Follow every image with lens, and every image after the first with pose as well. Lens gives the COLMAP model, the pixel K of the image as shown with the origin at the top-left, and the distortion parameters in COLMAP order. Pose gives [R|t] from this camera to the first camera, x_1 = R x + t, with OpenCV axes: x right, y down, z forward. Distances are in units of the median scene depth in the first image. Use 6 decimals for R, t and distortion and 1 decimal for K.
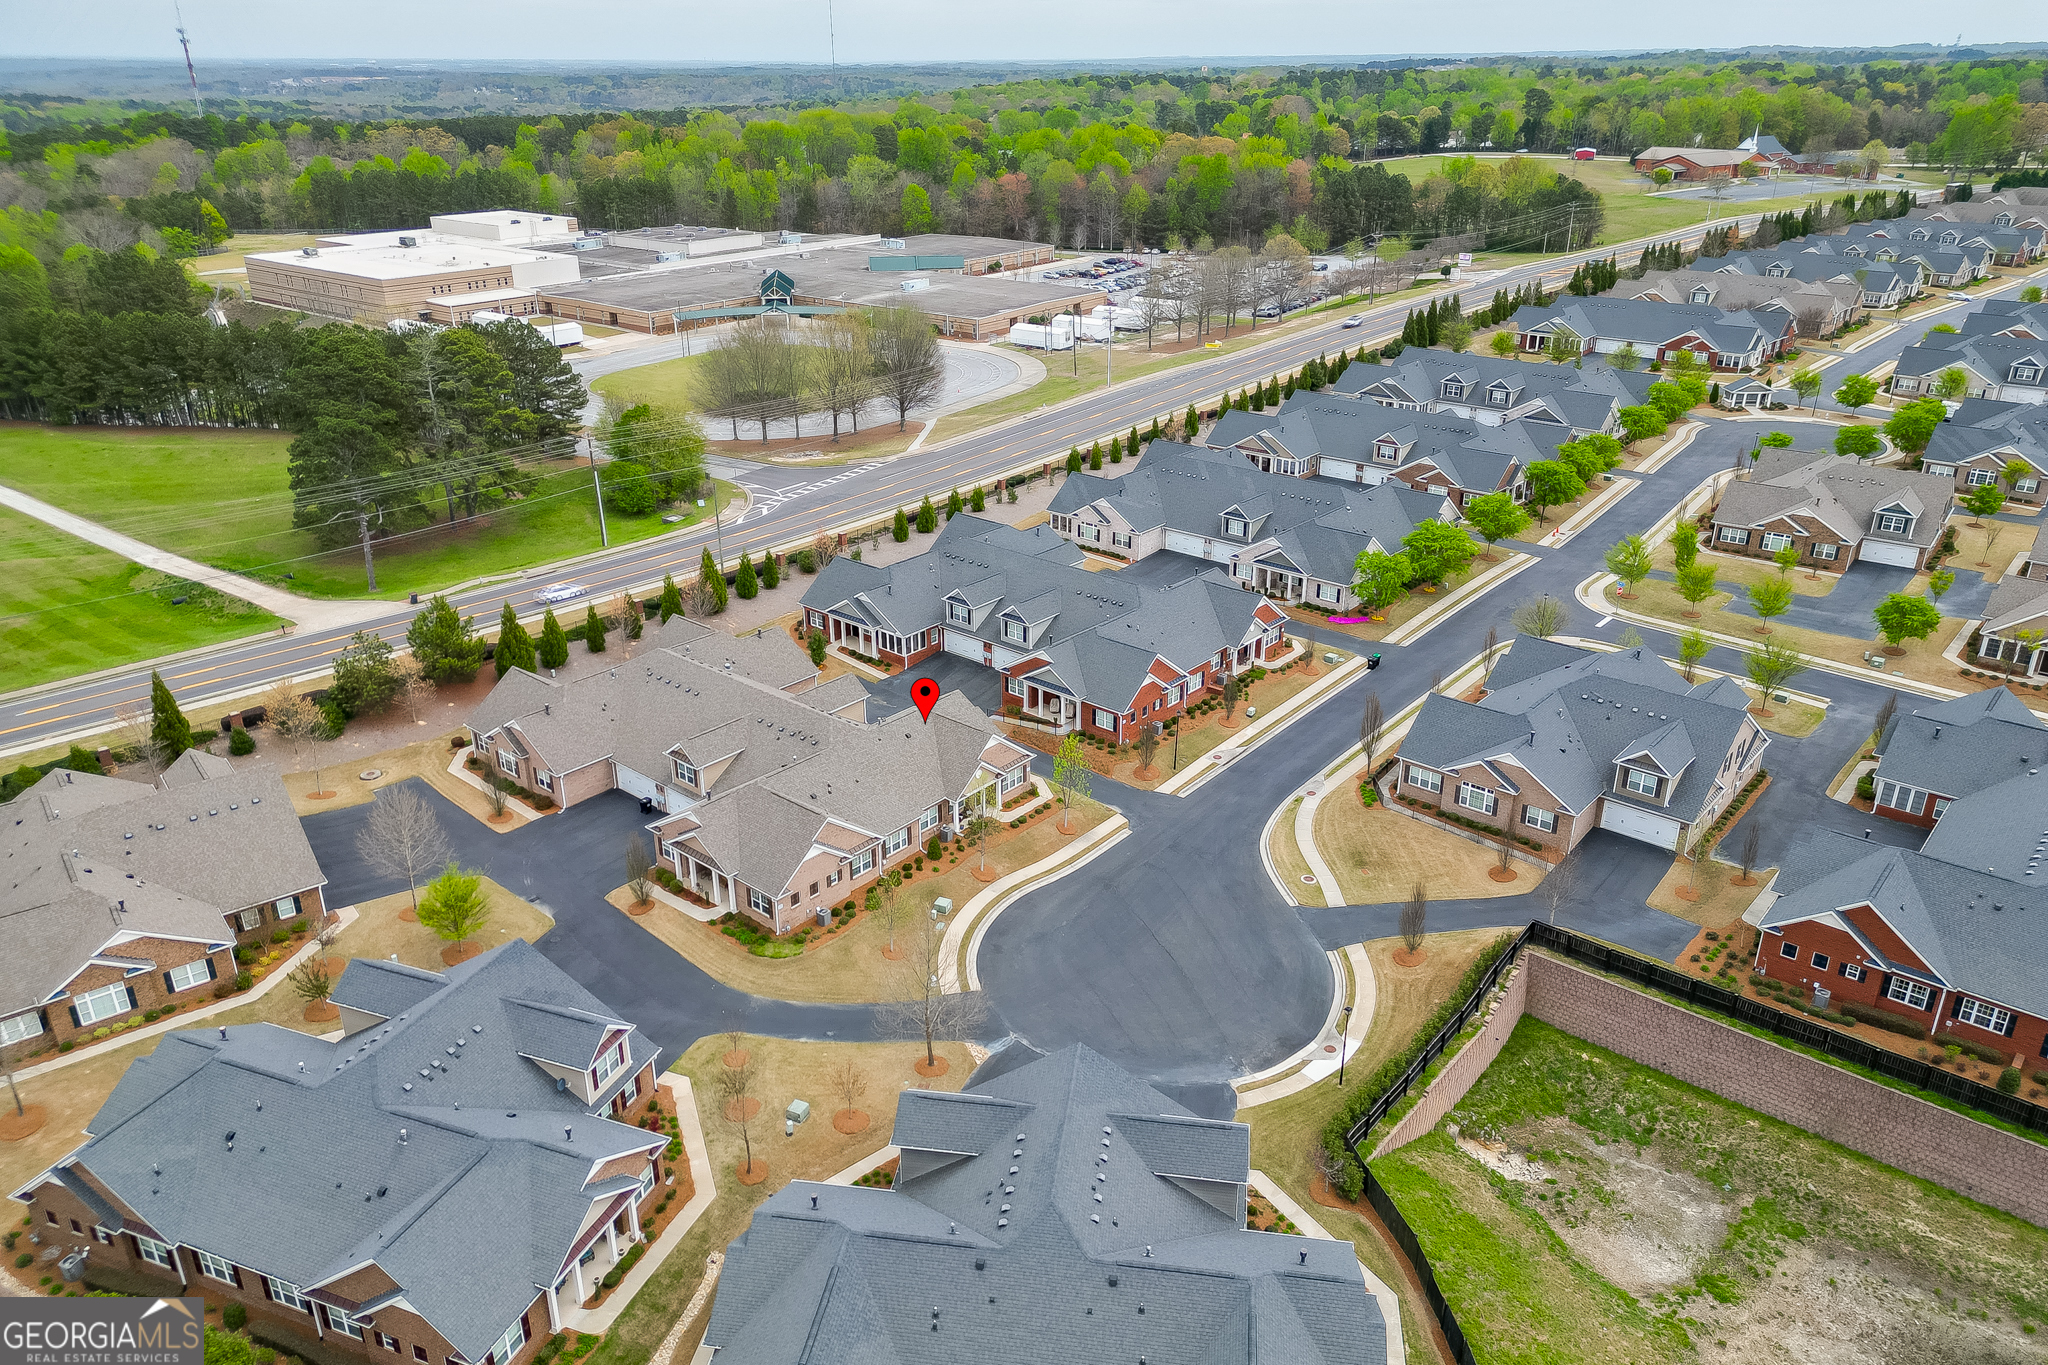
lens RADIAL K [[1422.6, 0, 1019.1], [0, 1422.6, 679.3], [0, 0, 1]] dist [0.096001, -0.094294]
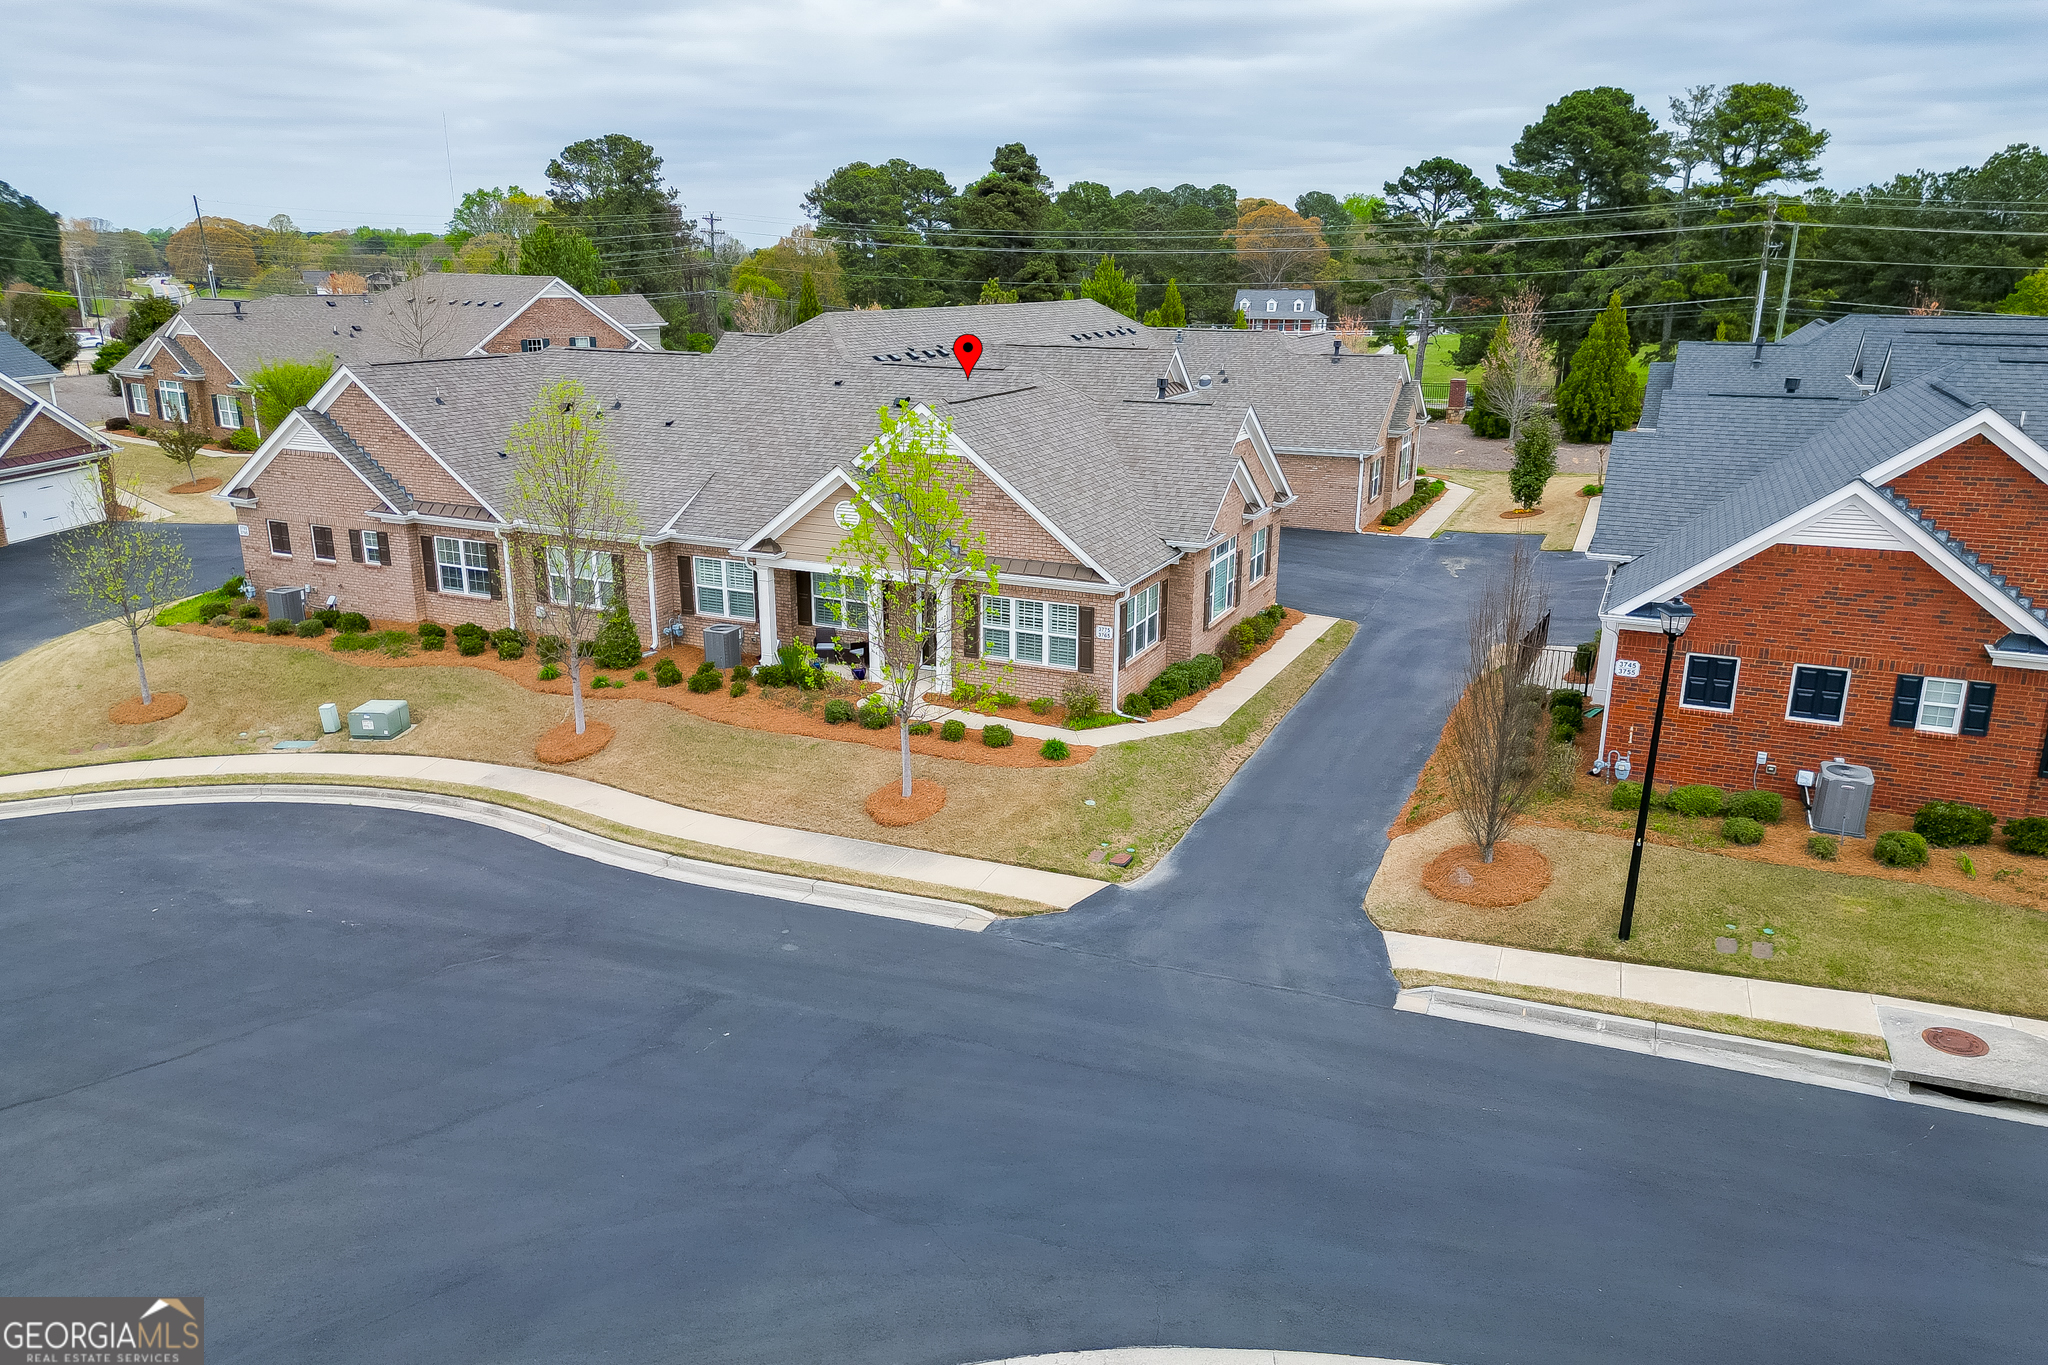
lens RADIAL K [[1422.6, 0, 1019.1], [0, 1422.6, 679.3], [0, 0, 1]] dist [0.096001, -0.094294]
pose [[0.285131, 0.274413, -0.918367, 0.255911], [-0.388418, 0.909023, 0.151026, 0.035537], [0.876260, 0.313648, 0.365777, 0.868147]]
